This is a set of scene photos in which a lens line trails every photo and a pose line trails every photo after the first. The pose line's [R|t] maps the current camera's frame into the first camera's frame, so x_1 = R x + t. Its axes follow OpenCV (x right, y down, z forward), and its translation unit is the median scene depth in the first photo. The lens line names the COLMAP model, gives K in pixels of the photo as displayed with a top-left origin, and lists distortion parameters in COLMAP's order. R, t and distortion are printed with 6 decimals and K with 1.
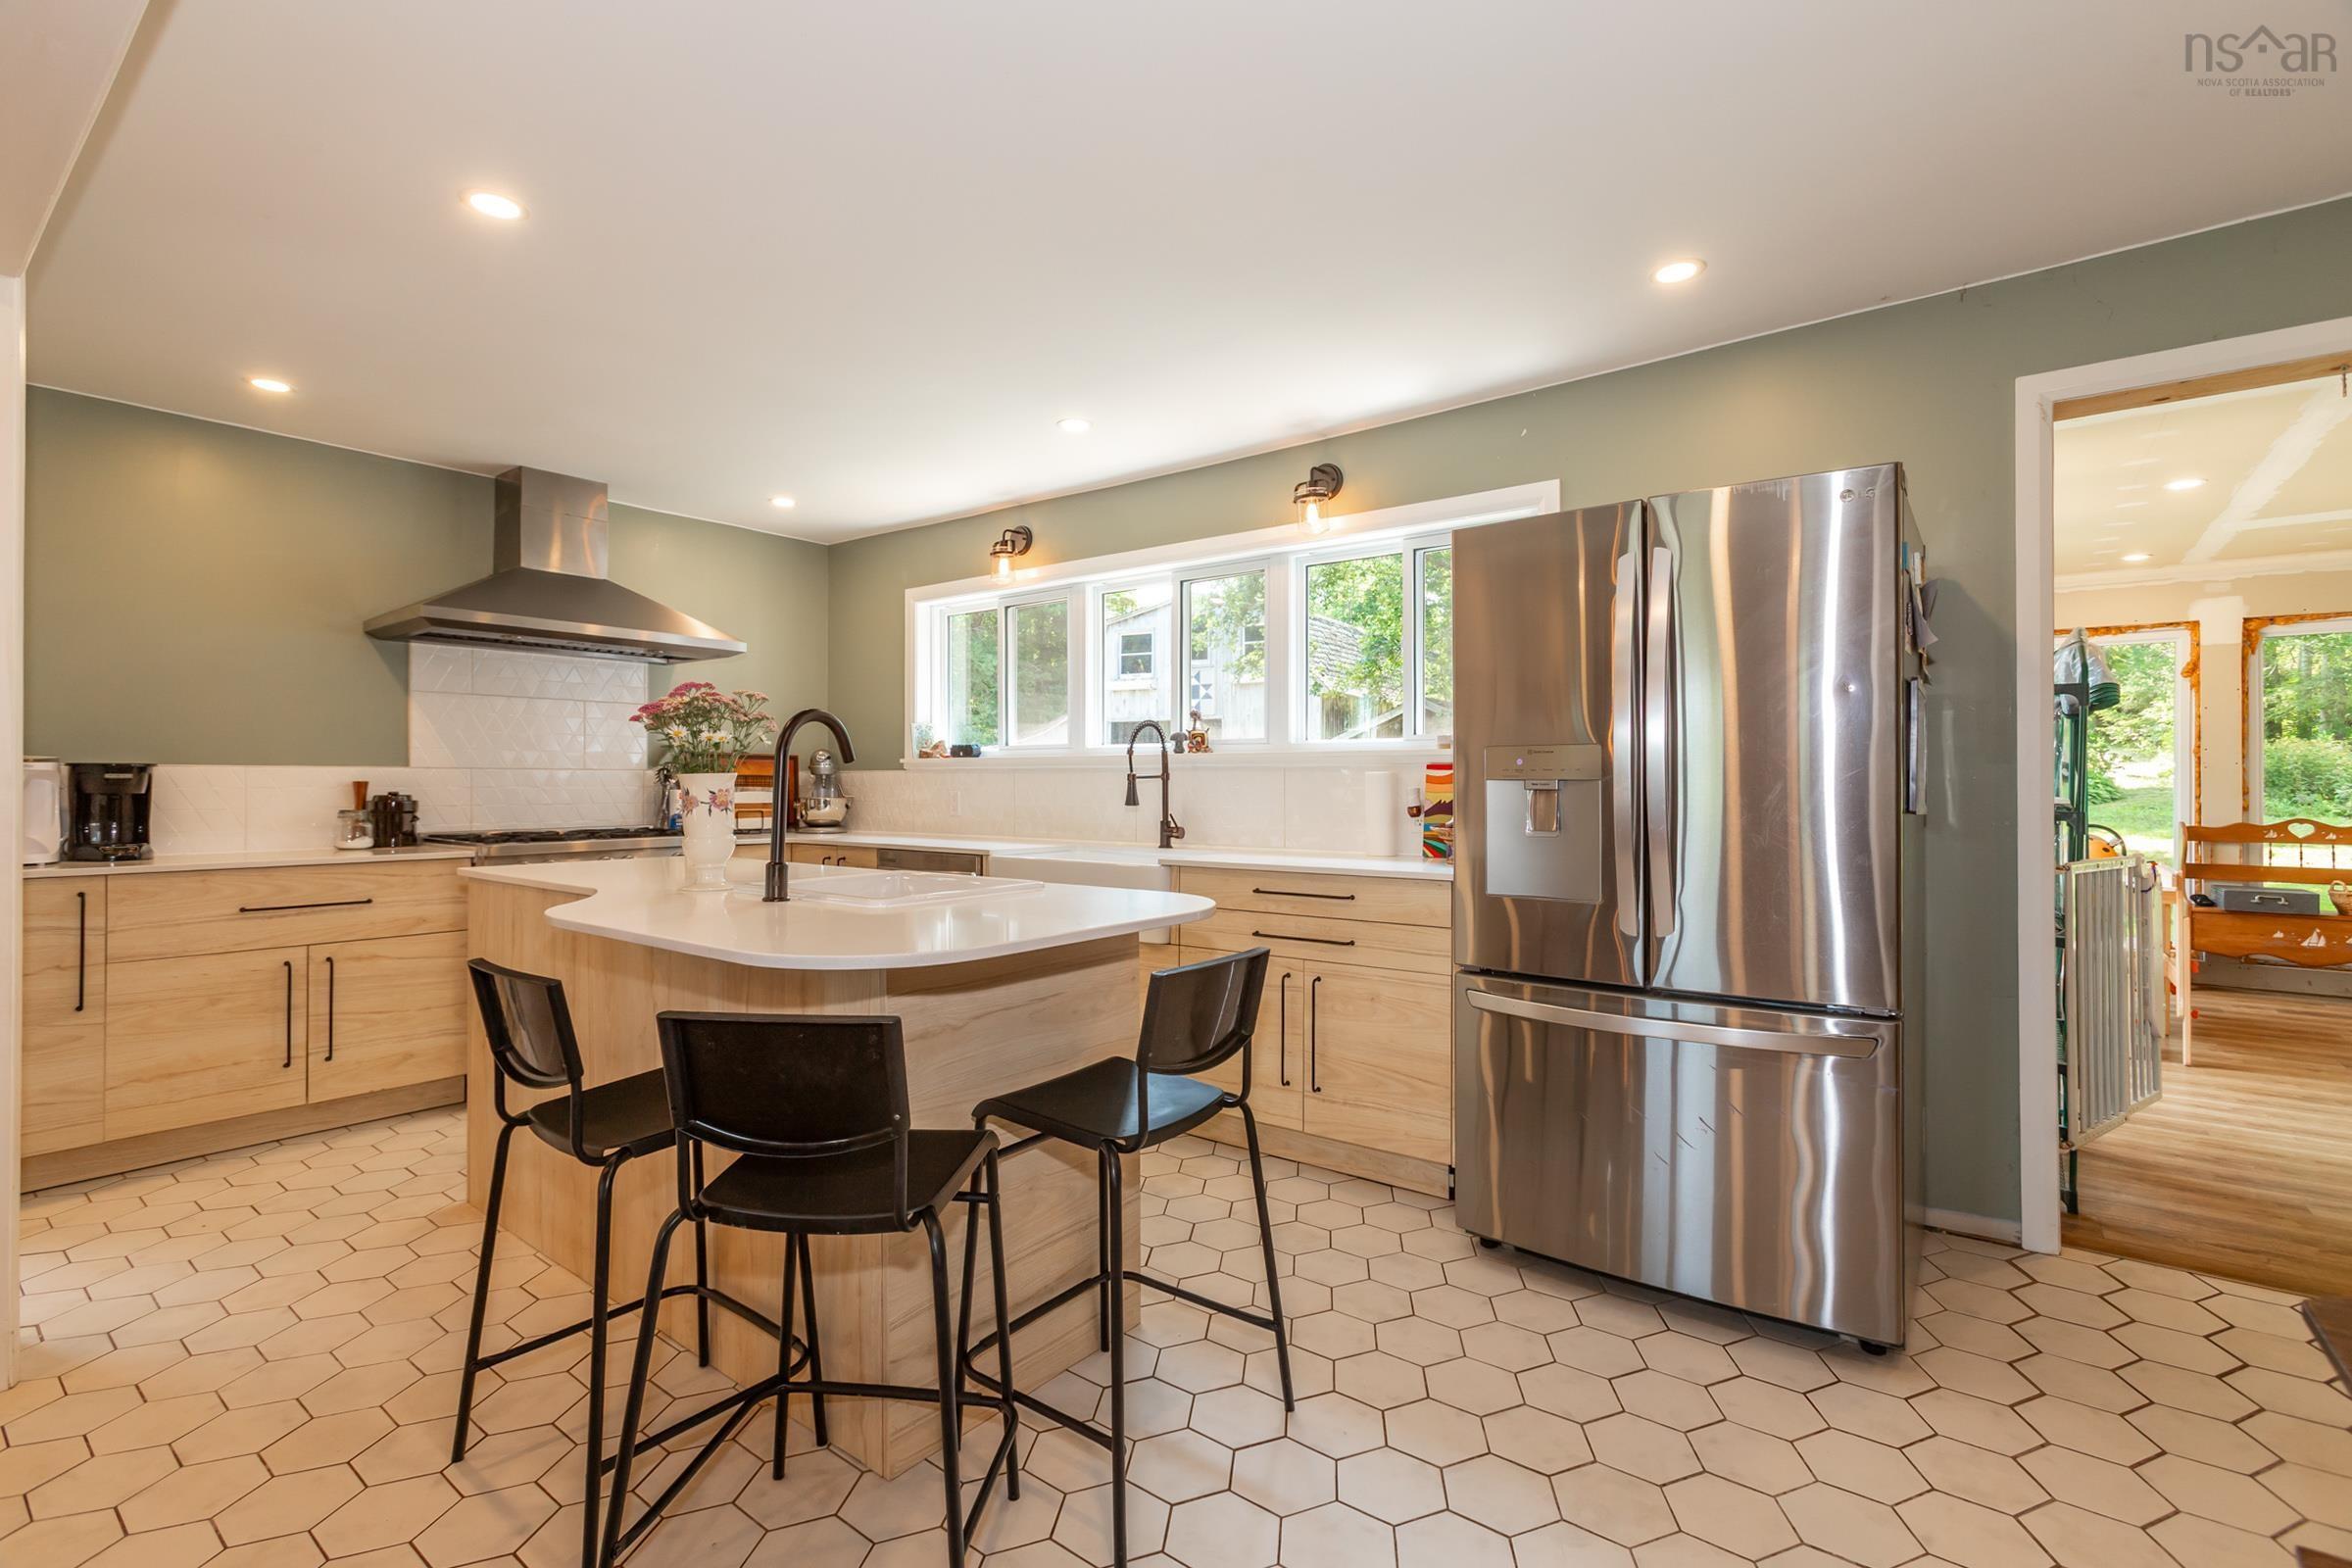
lens RADIAL K [[1079.8, 0, 1154.4], [0, 1079.8, 778.2], [0, 0, 1]] dist [-0.011893, 0.008571]
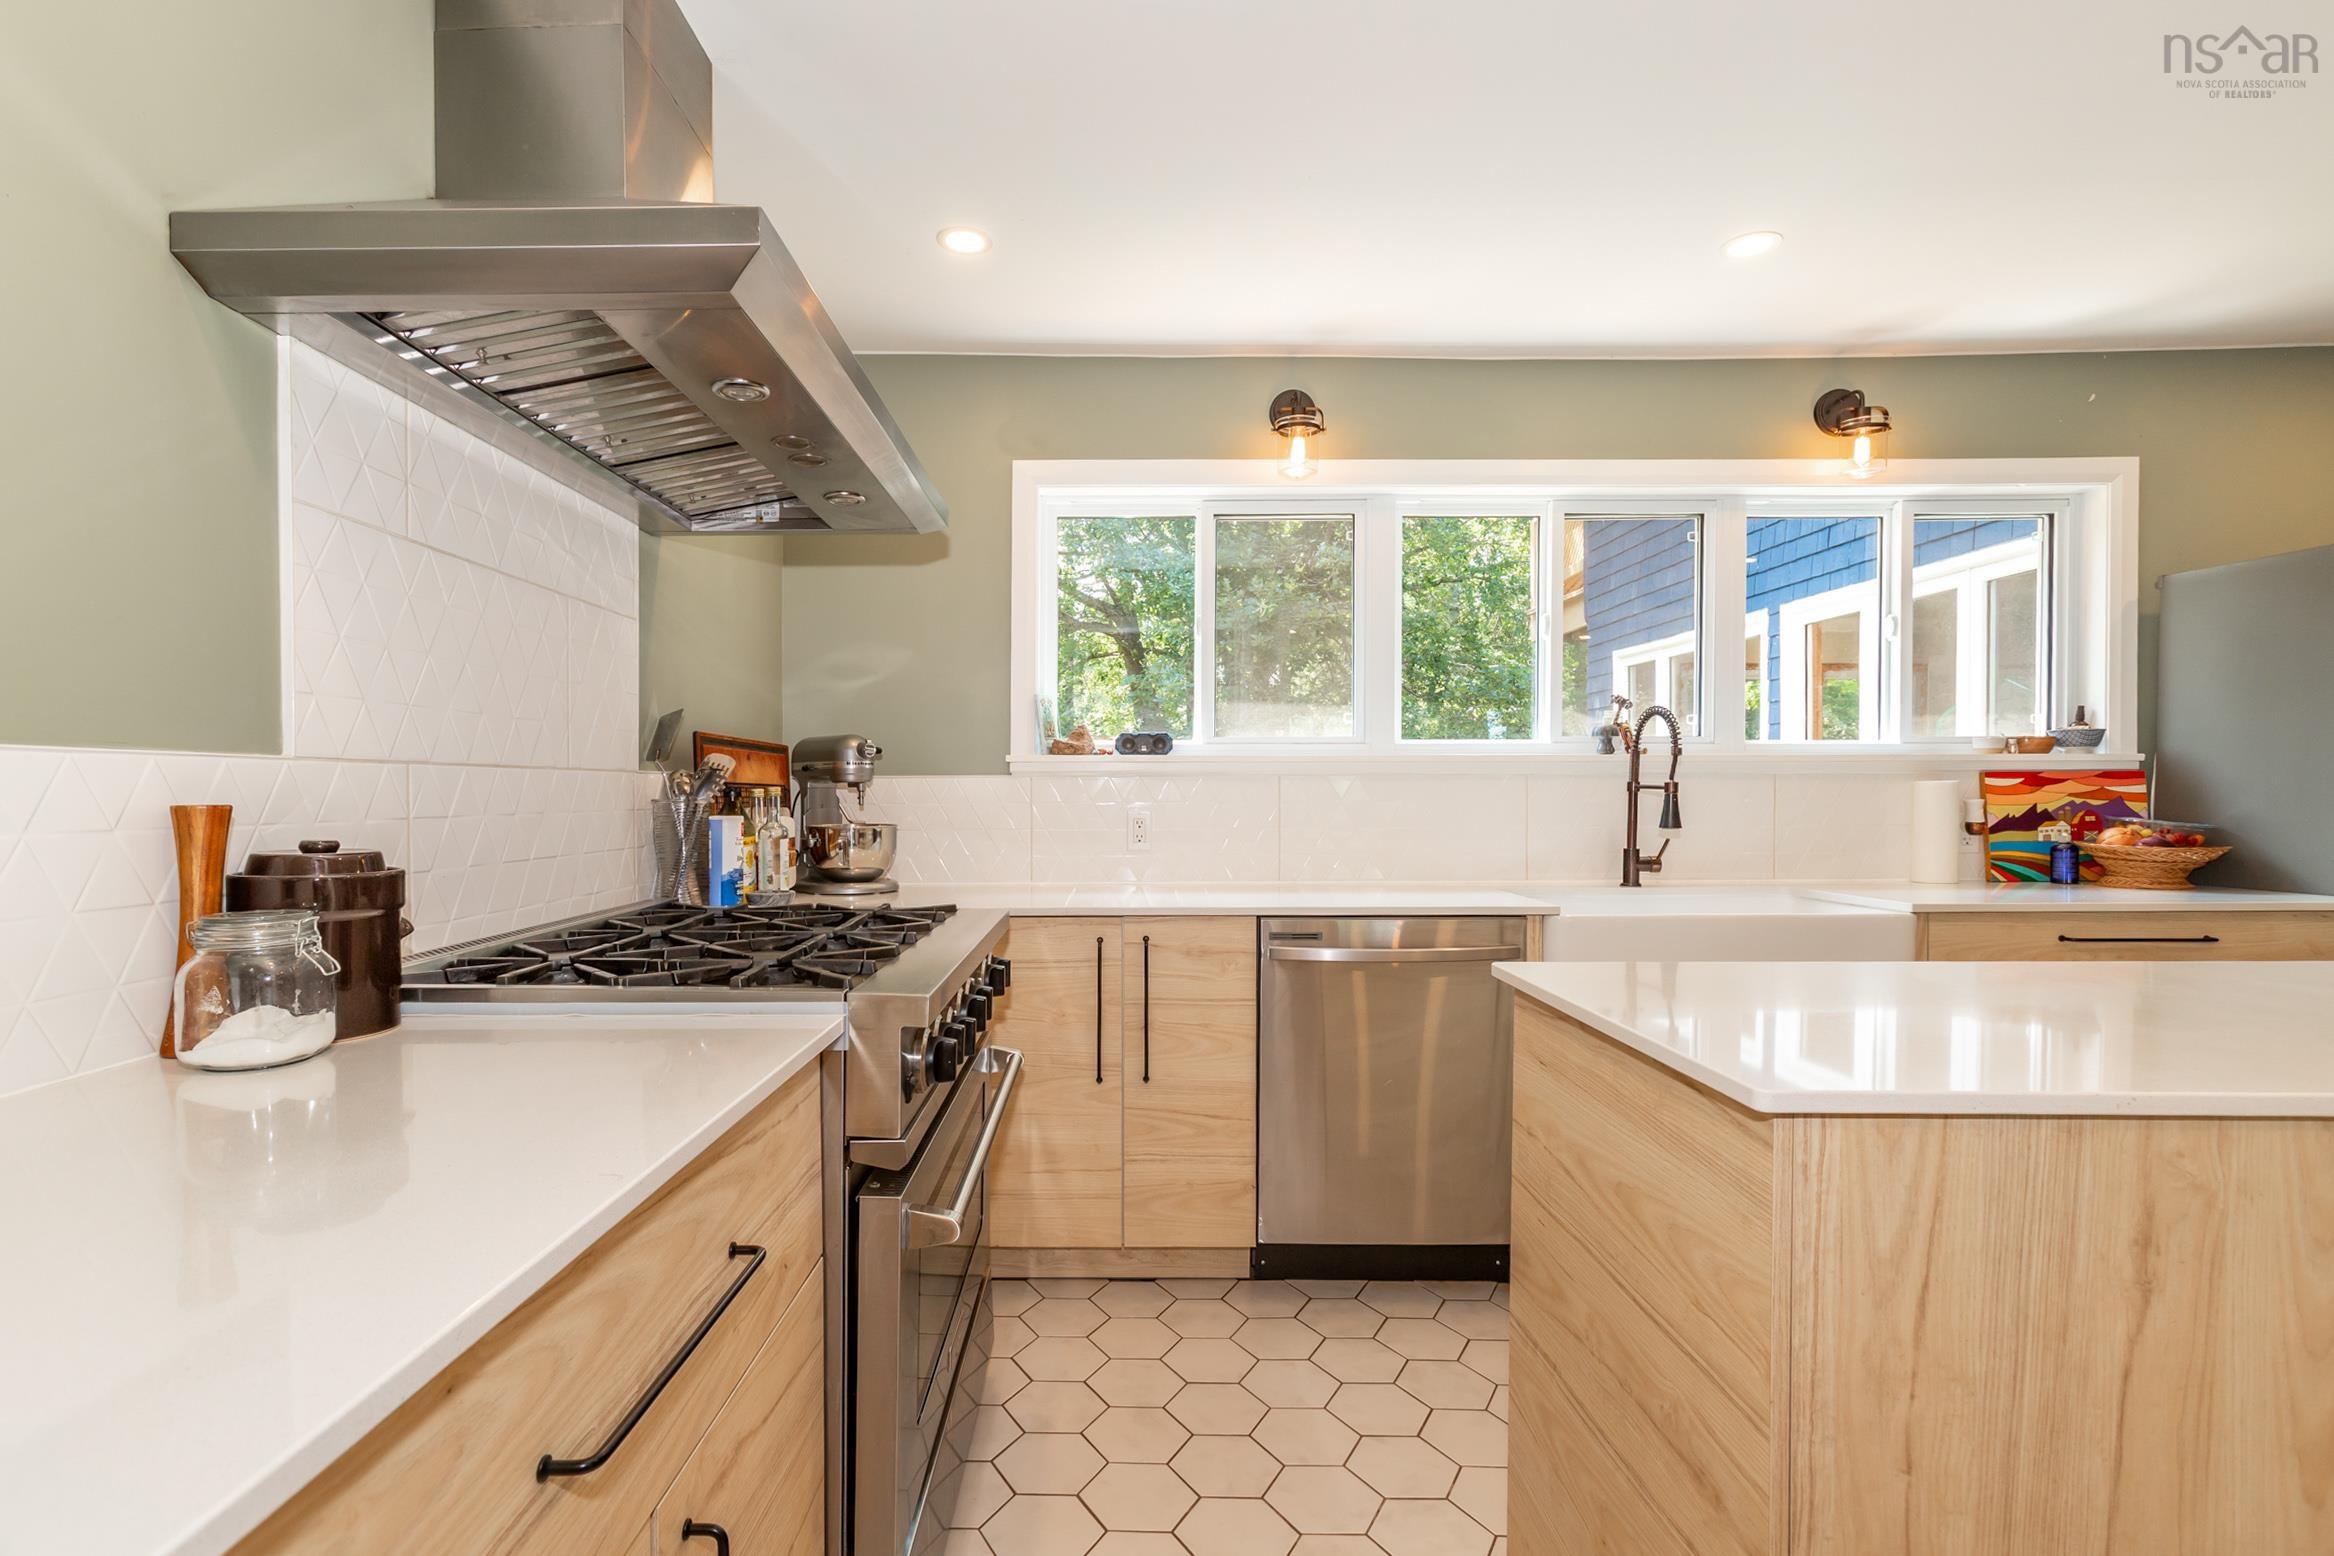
lens RADIAL K [[1103.1, 0, 1175.3], [0, 1103.1, 791.0], [0, 0, 1]] dist [-0.018169, -0.000133]
pose [[0.803969, -0.004007, 0.594657, -0.660975], [-0.004210, 0.999914, 0.012430, -0.005548], [-0.594656, -0.012497, 0.803883, 0.600710]]
